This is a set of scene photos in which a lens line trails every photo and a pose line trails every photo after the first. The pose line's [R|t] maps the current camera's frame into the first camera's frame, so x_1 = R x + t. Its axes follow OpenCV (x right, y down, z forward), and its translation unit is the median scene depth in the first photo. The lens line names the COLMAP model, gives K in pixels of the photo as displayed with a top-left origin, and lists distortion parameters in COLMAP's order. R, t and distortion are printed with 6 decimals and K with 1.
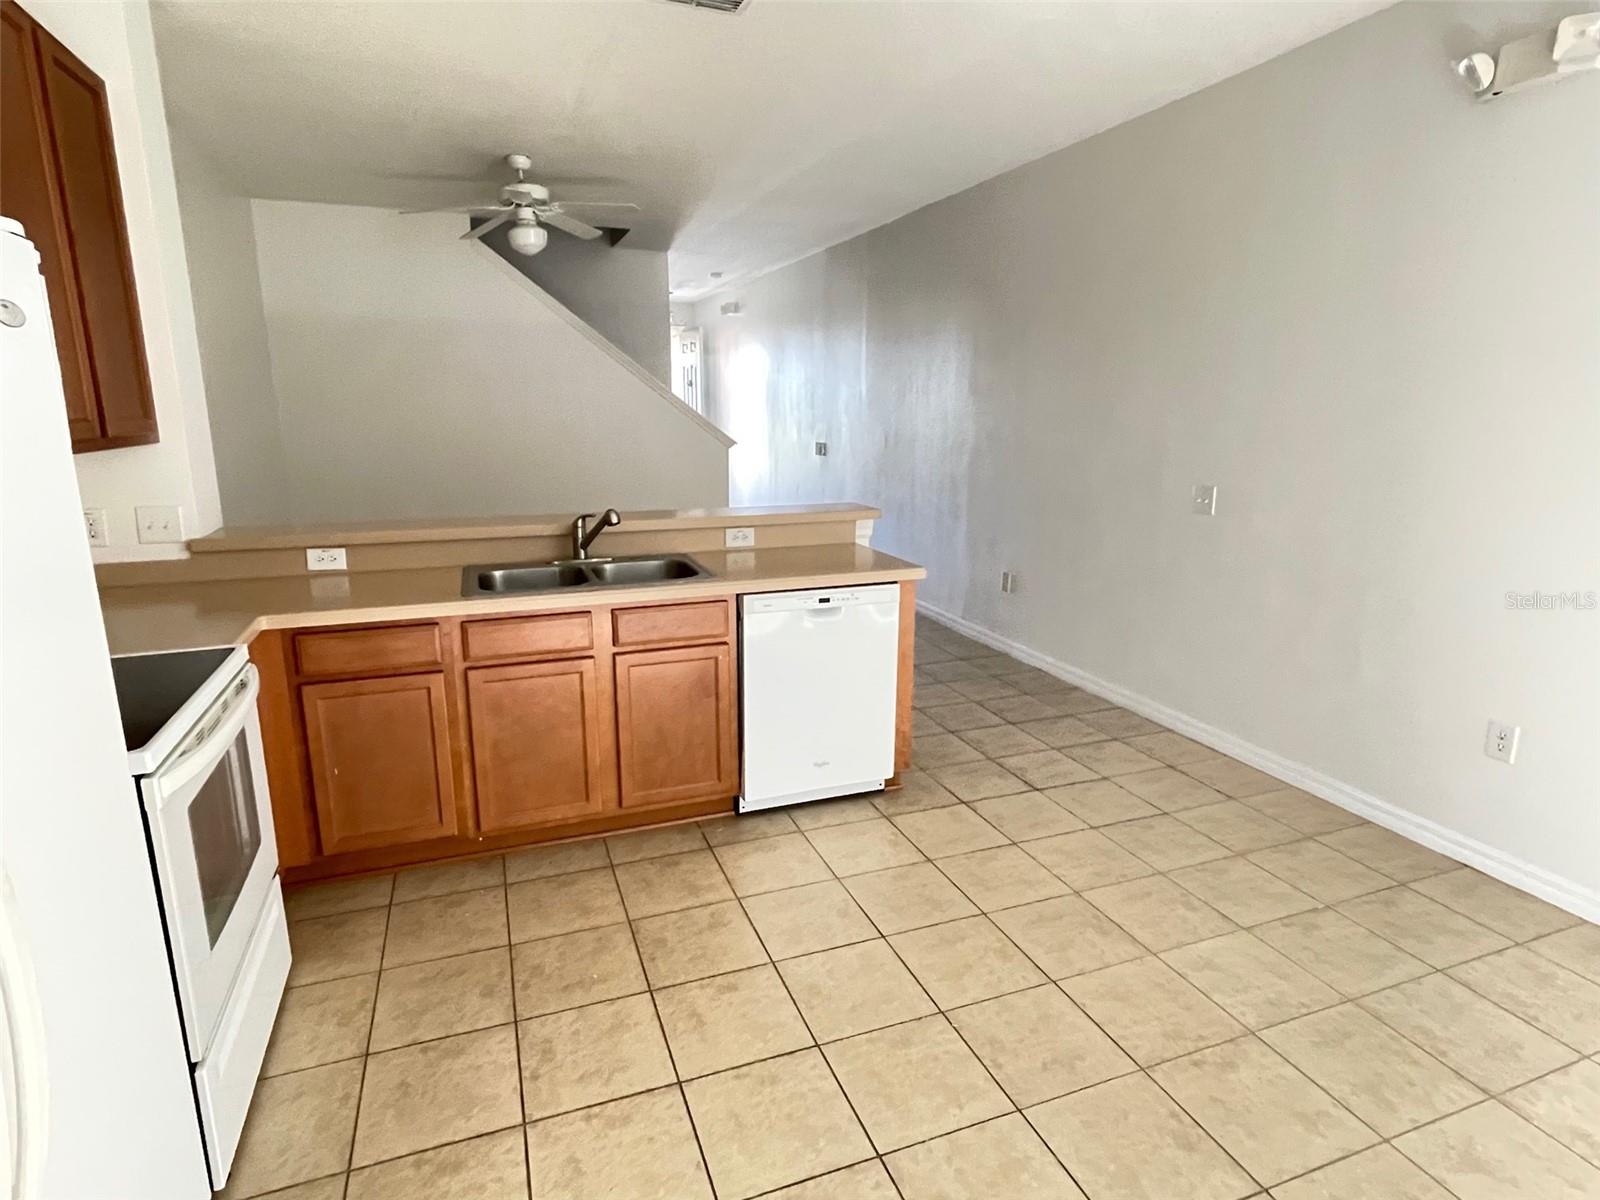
lens RADIAL K [[855.0, 0, 797.6], [0, 855.0, 599.0], [0, 0, 1]] dist [-0.003775, -0.006174]
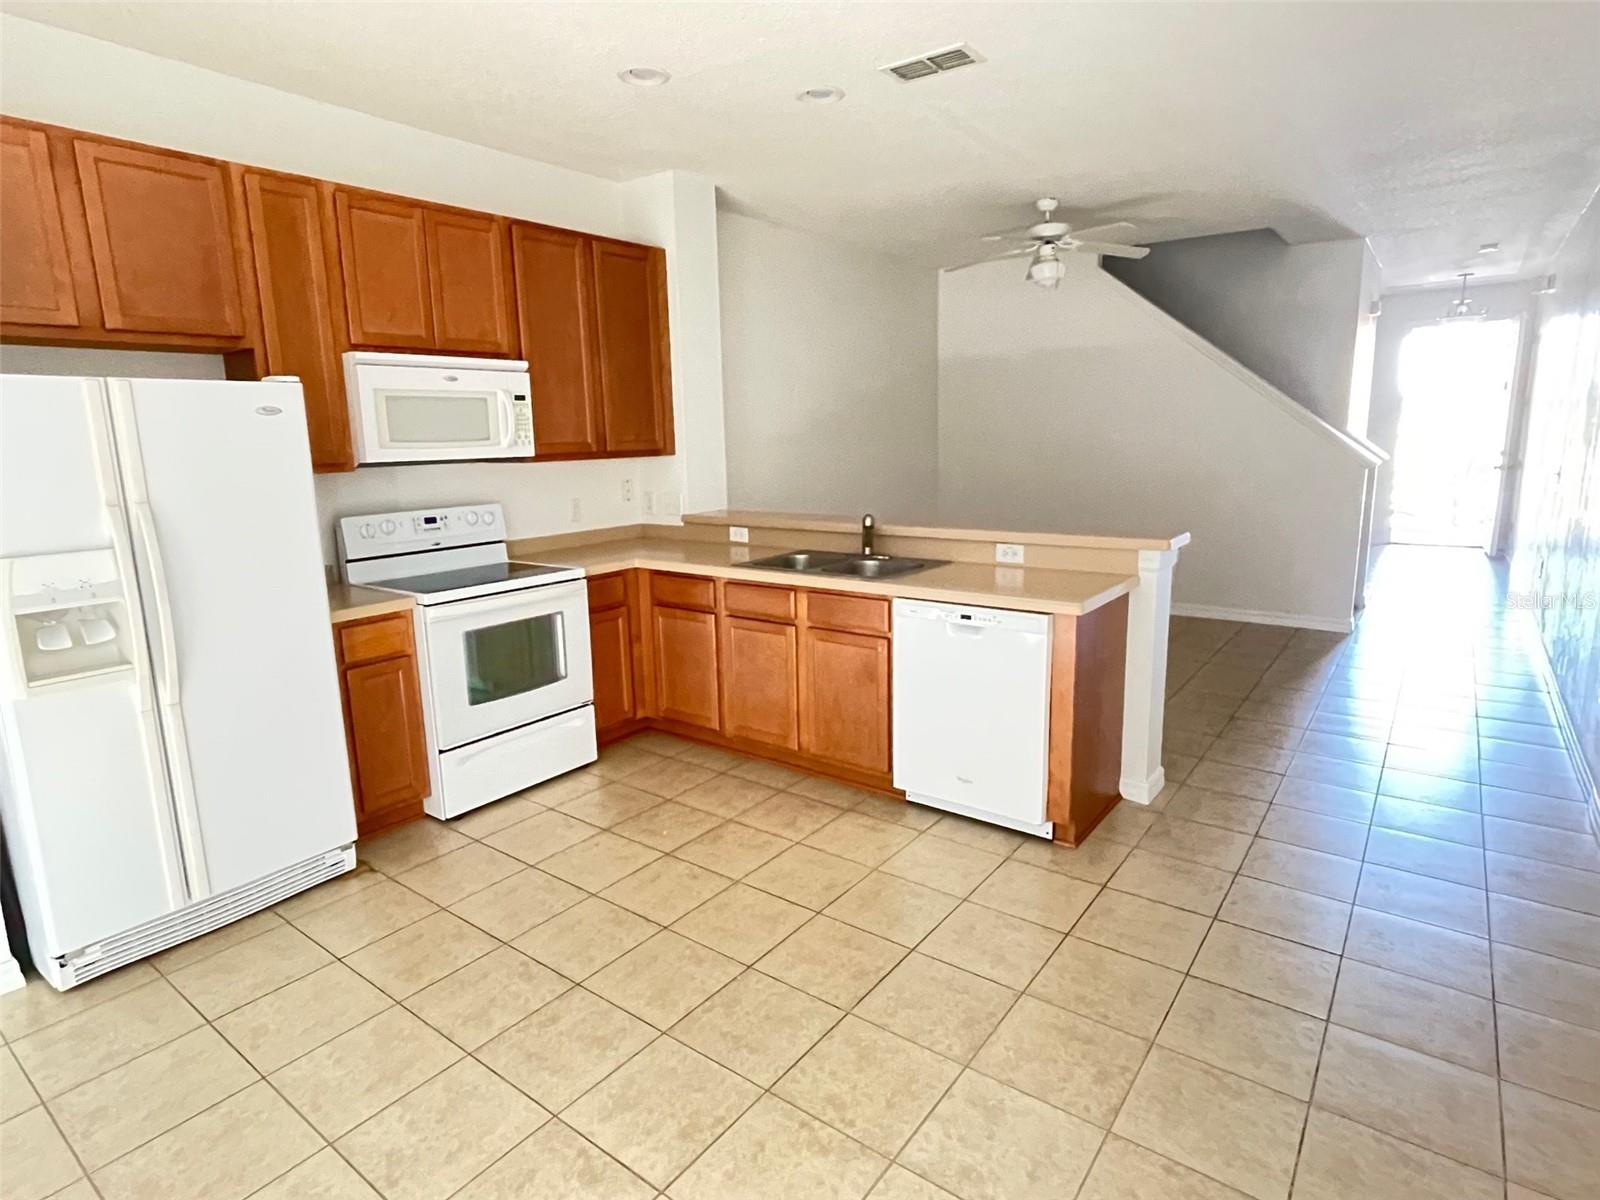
lens RADIAL K [[855.0, 0, 804.1], [0, 855.0, 595.2], [0, 0, 1]] dist [-0.003775, -0.006174]
pose [[0.541284, 0.145376, -0.828177, 0.774685], [-0.161346, 0.984595, 0.067380, -0.062050], [0.825215, 0.097151, 0.556401, 0.278371]]
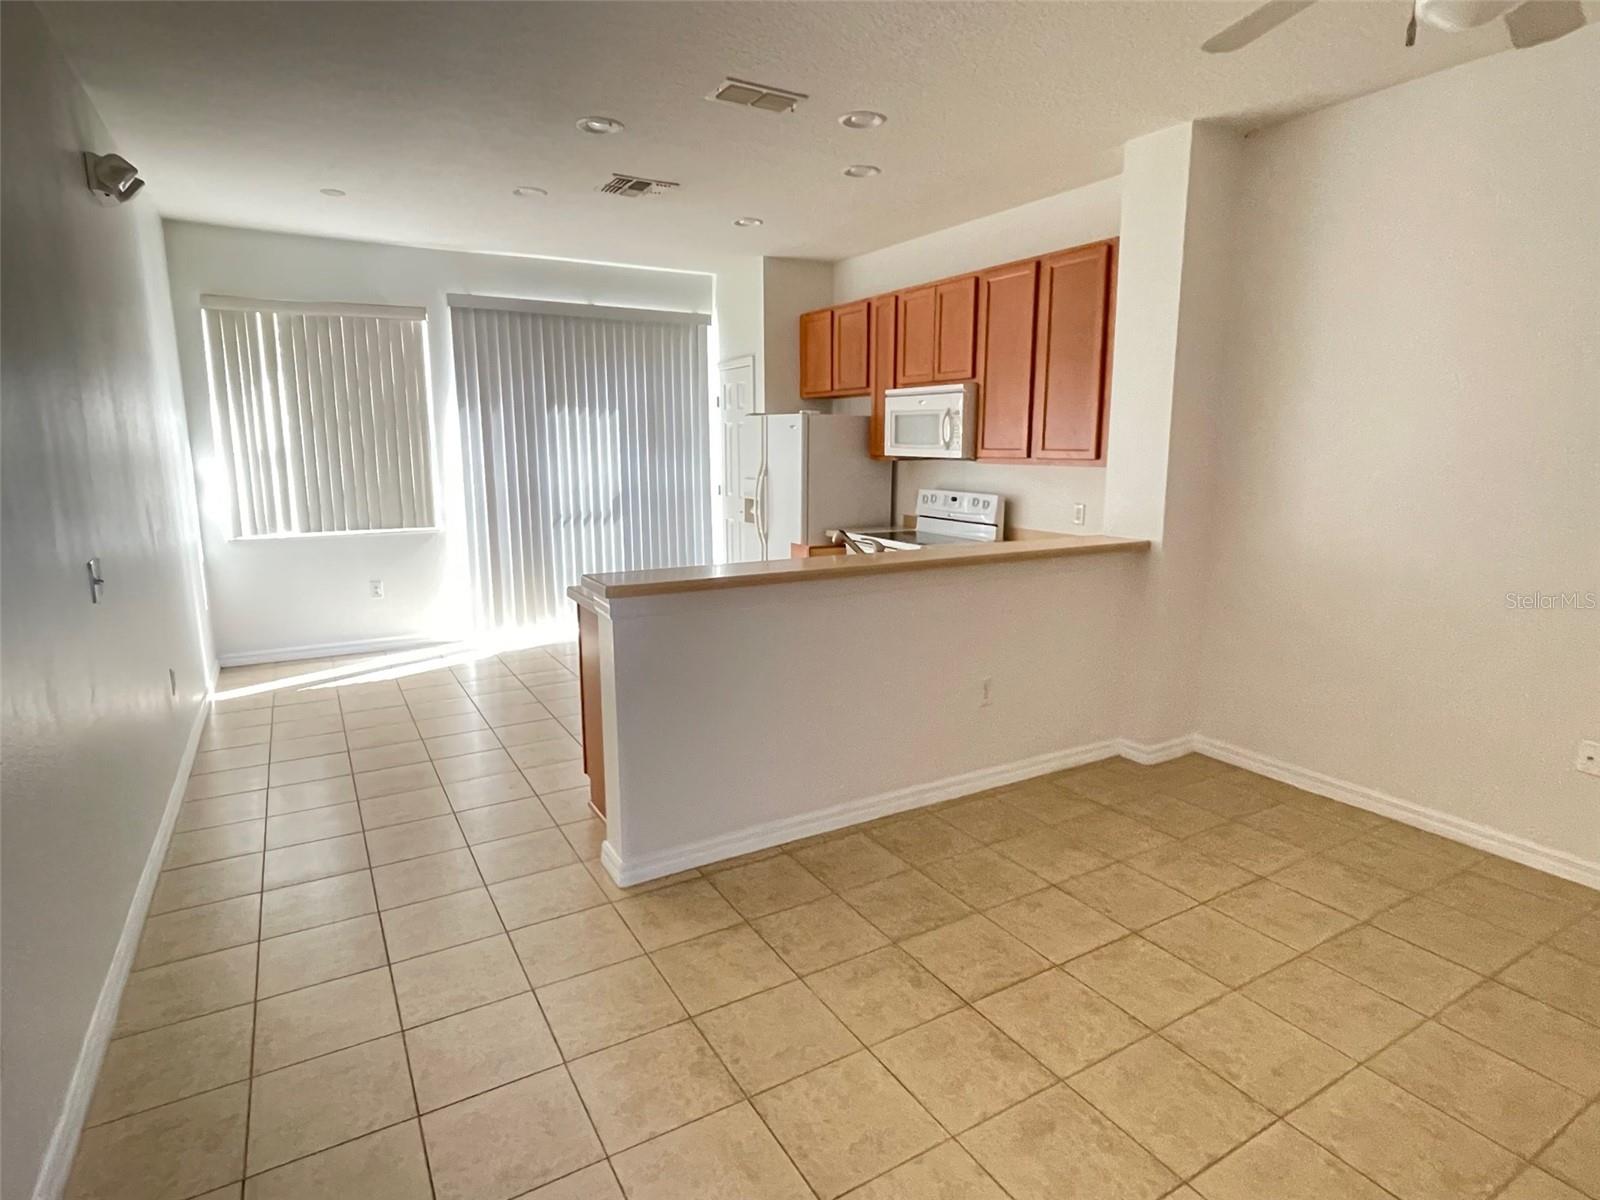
lens RADIAL K [[855.0, 0, 795.3], [0, 855.0, 601.1], [0, 0, 1]] dist [-0.003775, -0.006174]
pose [[-0.985408, 0.031333, -0.167302, 0.052200], [-0.037753, 0.918195, 0.394325, -0.500551], [0.165971, 0.394887, -0.903614, 2.185855]]
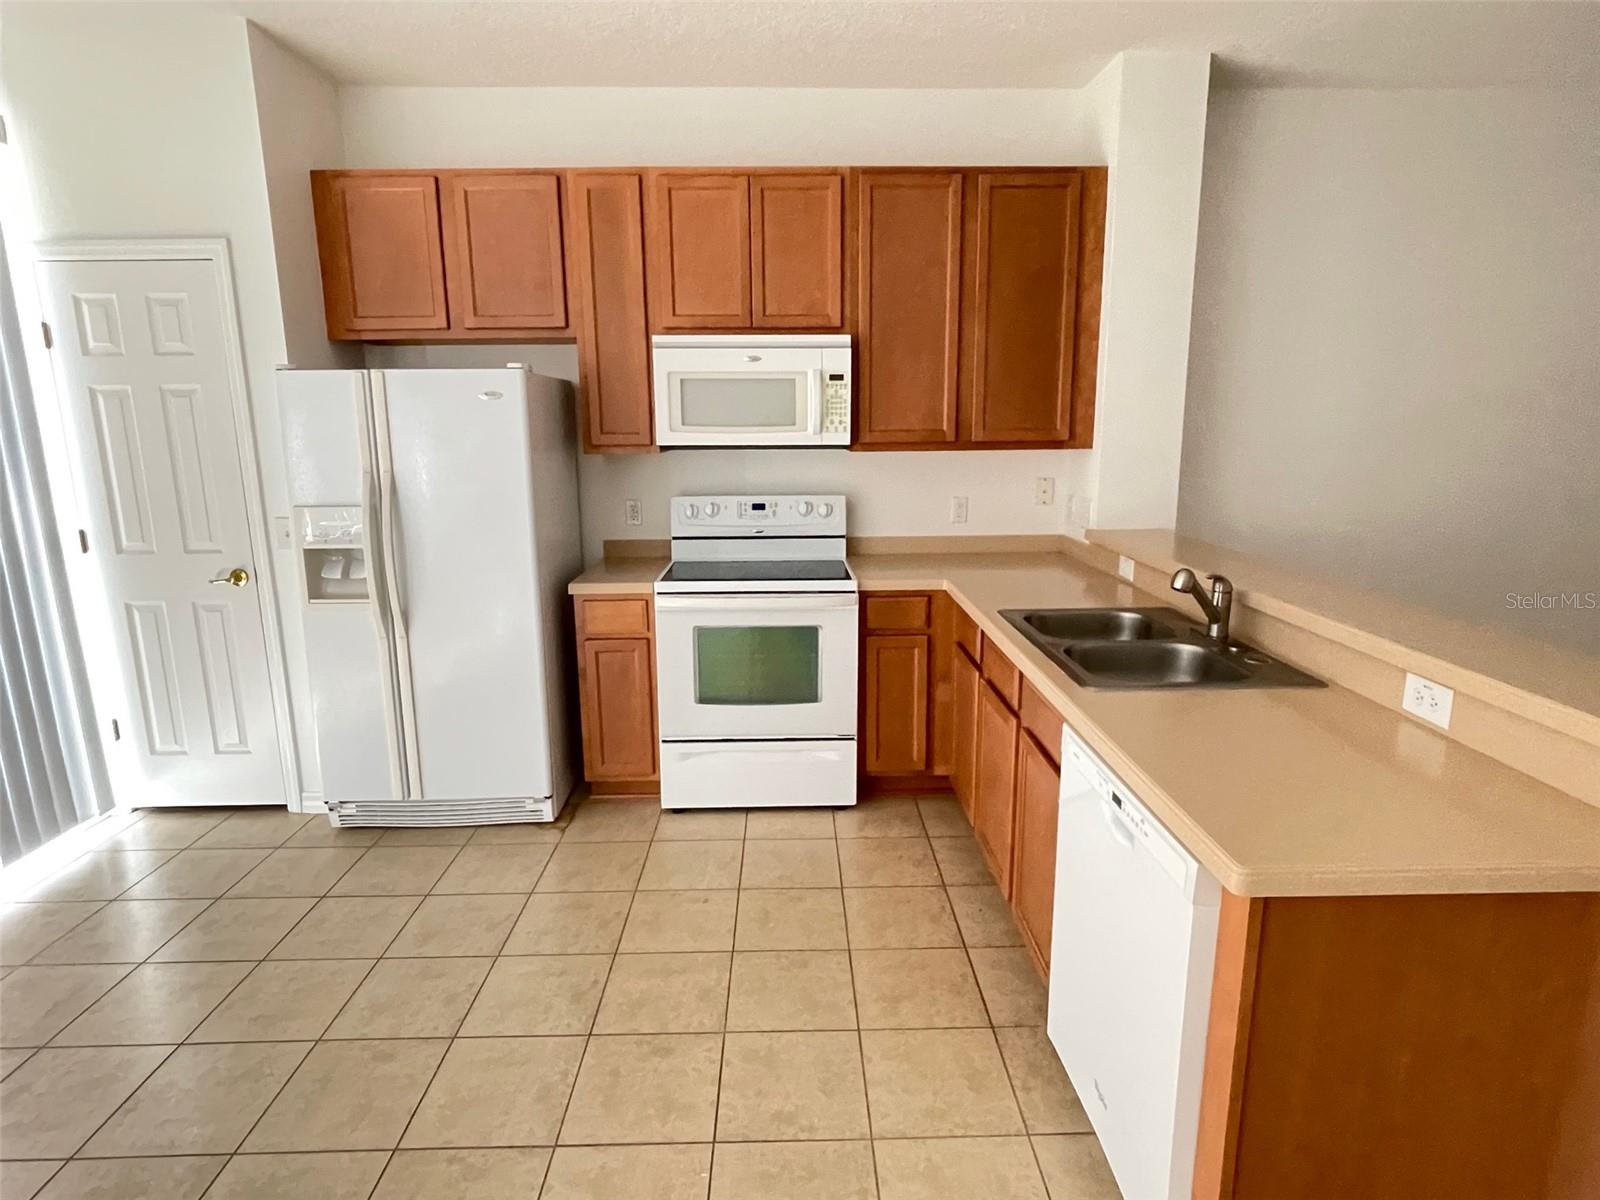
lens RADIAL K [[855.0, 0, 810.6], [0, 855.0, 596.2], [0, 0, 1]] dist [-0.003775, -0.006174]
pose [[-0.322319, 0.191130, -0.927135, 0.549872], [-0.200718, 0.943337, 0.264250, -0.214753], [0.925107, 0.271265, -0.265692, 0.945919]]
